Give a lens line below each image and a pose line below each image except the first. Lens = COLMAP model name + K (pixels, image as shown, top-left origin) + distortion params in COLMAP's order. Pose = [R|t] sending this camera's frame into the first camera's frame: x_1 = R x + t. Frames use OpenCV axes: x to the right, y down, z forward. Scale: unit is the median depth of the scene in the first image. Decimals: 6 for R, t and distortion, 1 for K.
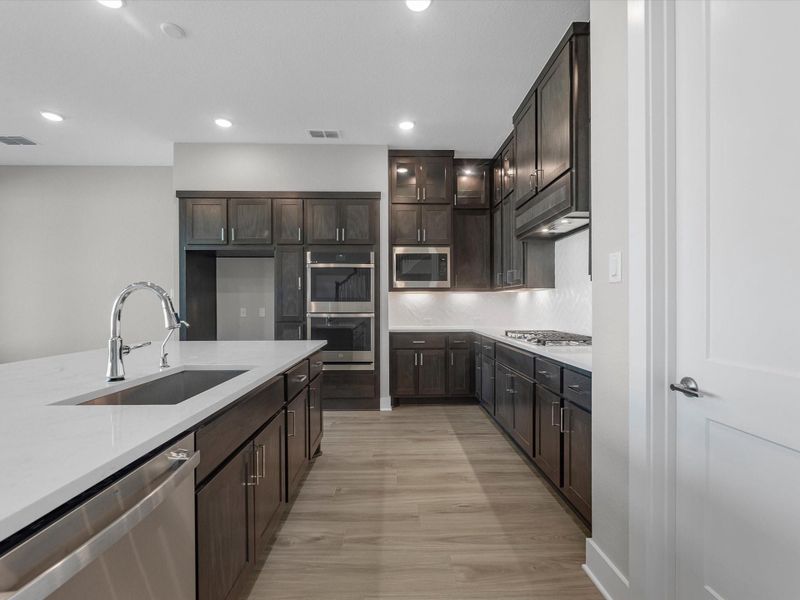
lens RADIAL K [[369.7, 0, 400.0], [0, 369.7, 300.0], [0, 0, 1]] dist [-0.001661, -0.000362]
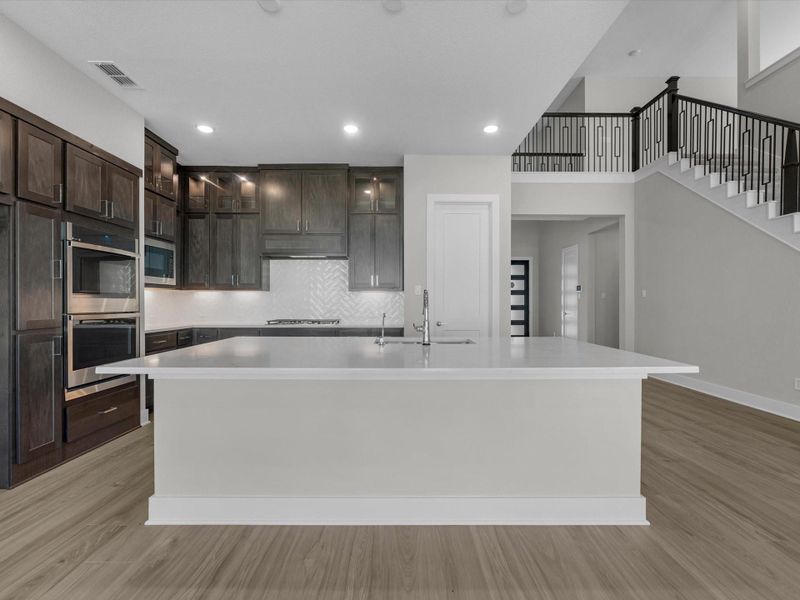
lens RADIAL K [[362.8, 0, 400.0], [0, 362.8, 300.0], [0, 0, 1]] dist [-0.000888, 0.000096]
pose [[0.015150, 0.004506, 0.999875, -0.880709], [-0.008961, 0.999950, -0.004371, 0.005927], [-0.999845, -0.008894, 0.015190, 0.390255]]
